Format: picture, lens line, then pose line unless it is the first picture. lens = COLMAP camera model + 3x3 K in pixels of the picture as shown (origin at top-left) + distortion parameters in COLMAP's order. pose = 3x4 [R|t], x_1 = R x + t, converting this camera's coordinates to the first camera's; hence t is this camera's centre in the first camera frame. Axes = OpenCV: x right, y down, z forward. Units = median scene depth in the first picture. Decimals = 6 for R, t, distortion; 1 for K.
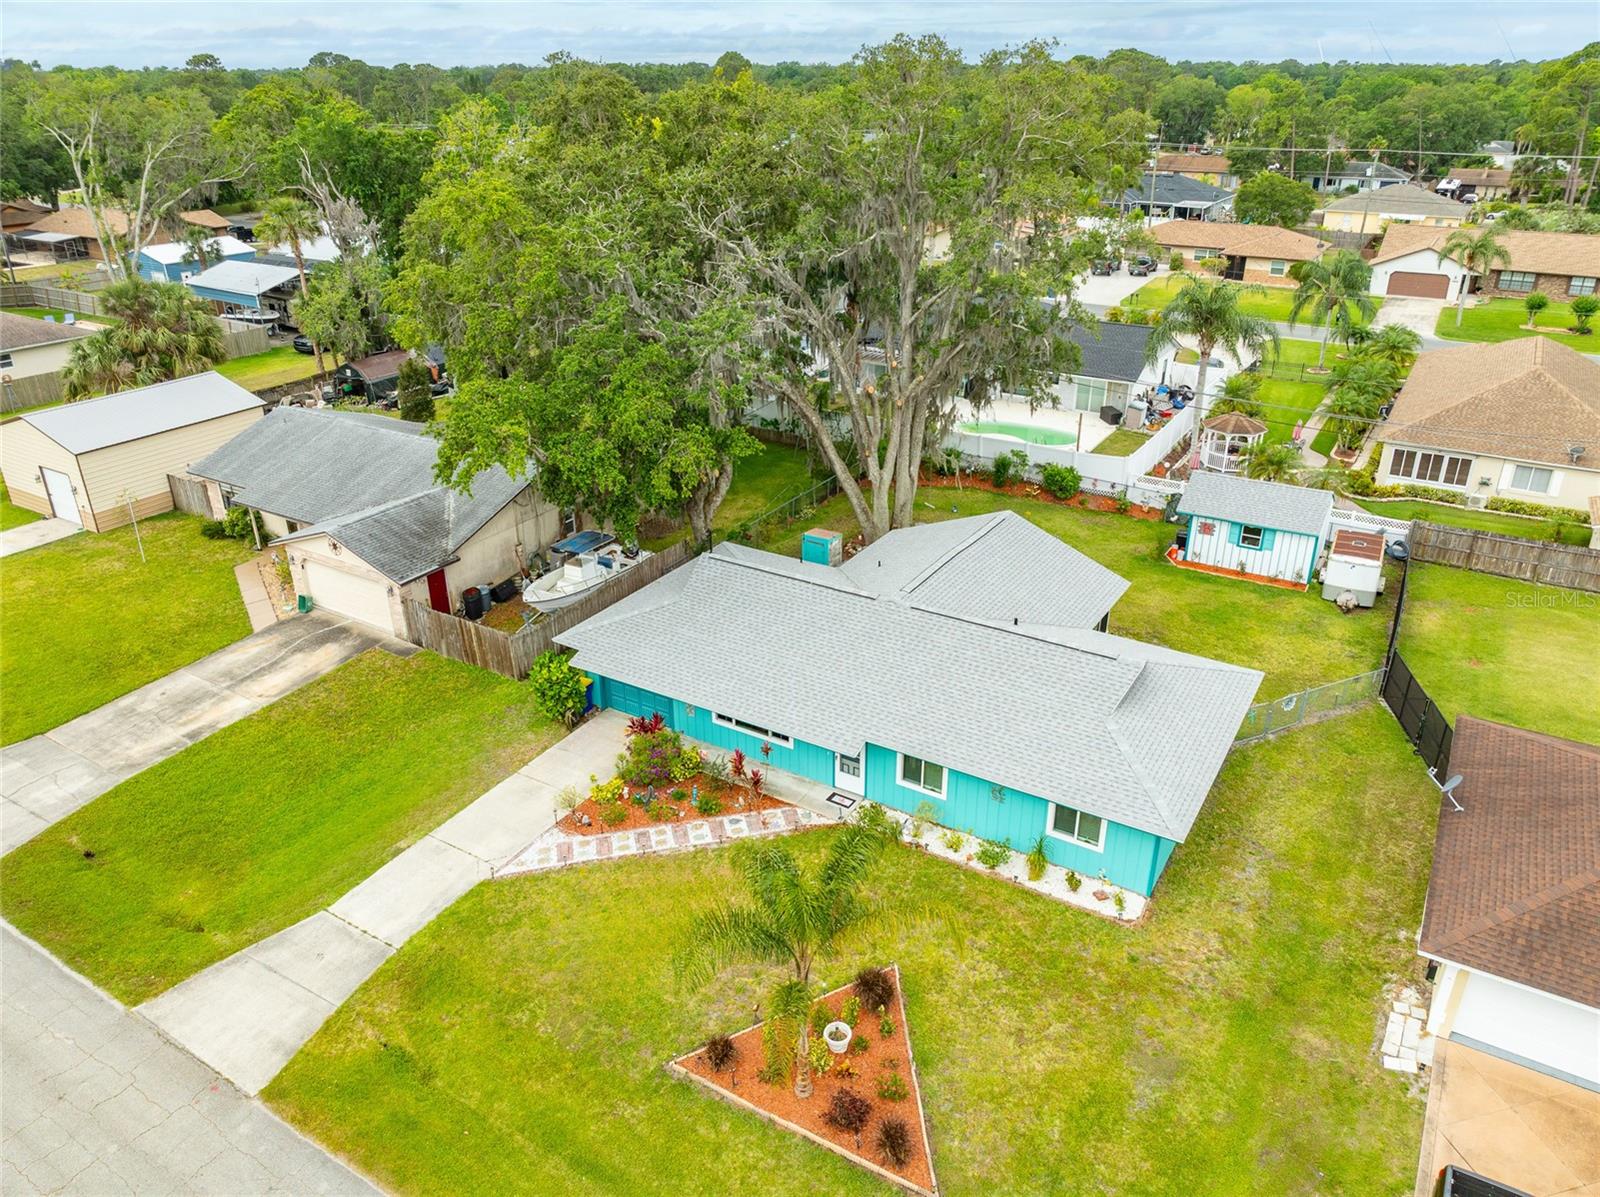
lens RADIAL K [[1129.5, 0, 800.5], [0, 1129.5, 599.6], [0, 0, 1]] dist [-0.031294, 0.017351]
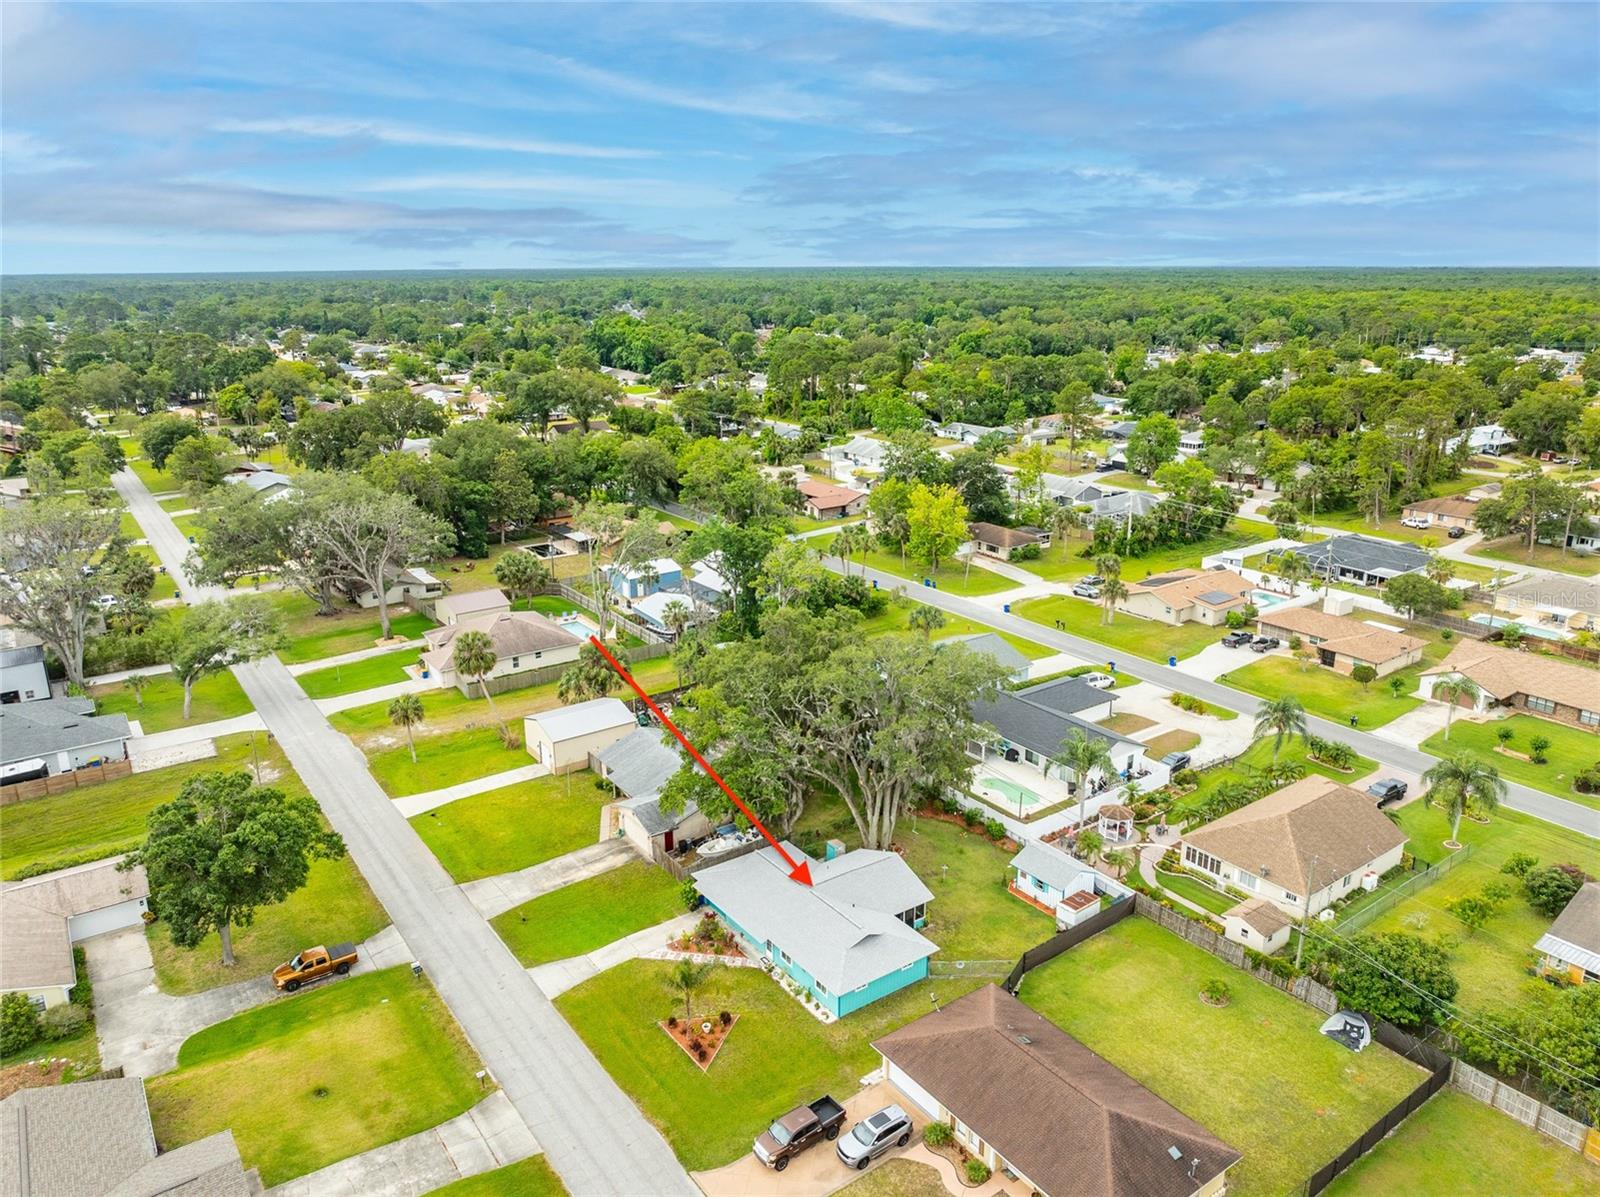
lens RADIAL K [[1129.5, 0, 803.6], [0, 1129.5, 601.6], [0, 0, 1]] dist [-0.031294, 0.017351]
pose [[0.922145, 0.112916, -0.369999, 0.796270], [-0.164443, 0.980153, -0.110719, -0.294184], [0.350154, 0.162943, 0.922411, -1.229178]]
